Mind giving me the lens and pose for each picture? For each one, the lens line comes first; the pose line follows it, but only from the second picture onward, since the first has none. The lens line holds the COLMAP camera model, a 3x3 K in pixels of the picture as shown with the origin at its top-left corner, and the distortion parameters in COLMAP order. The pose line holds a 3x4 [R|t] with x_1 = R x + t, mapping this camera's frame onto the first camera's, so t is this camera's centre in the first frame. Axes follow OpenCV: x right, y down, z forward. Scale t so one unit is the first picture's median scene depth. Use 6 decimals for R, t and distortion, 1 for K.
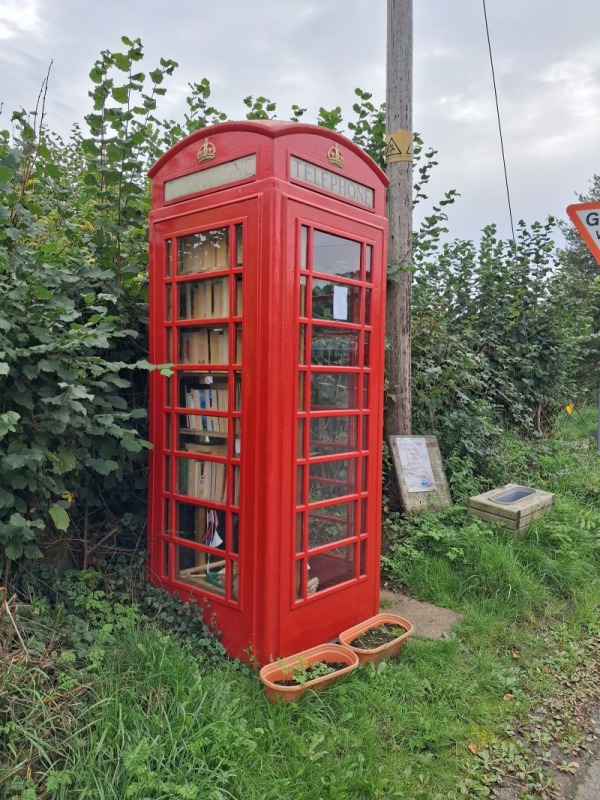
lens RADIAL K [[652.7, 0, 300.0], [0, 652.7, 400.0], [0, 0, 1]] dist [0.002777, -0.004787]
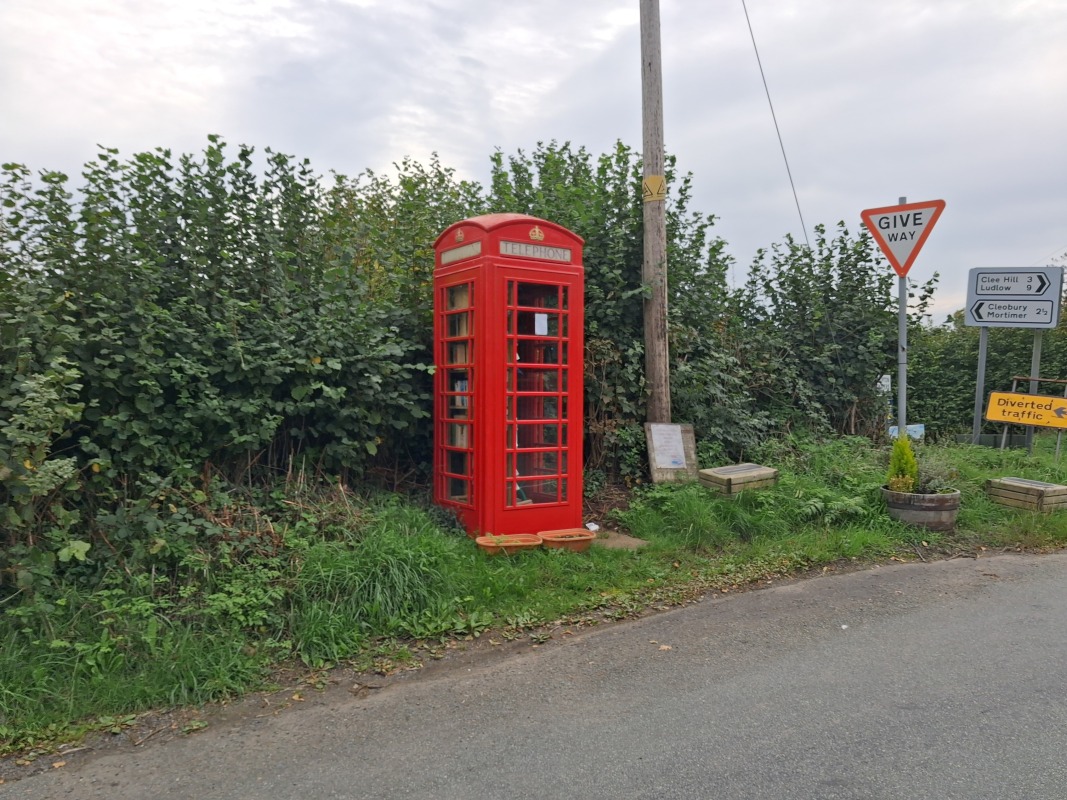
lens RADIAL K [[834.2, 0, 533.5], [0, 834.2, 400.0], [0, 0, 1]] dist [0.050832, -0.001733]
pose [[0.965710, -0.007858, -0.259506, 0.545923], [0.001038, 0.999651, -0.026409, 0.084680], [0.259623, 0.025234, 0.965380, -0.923423]]
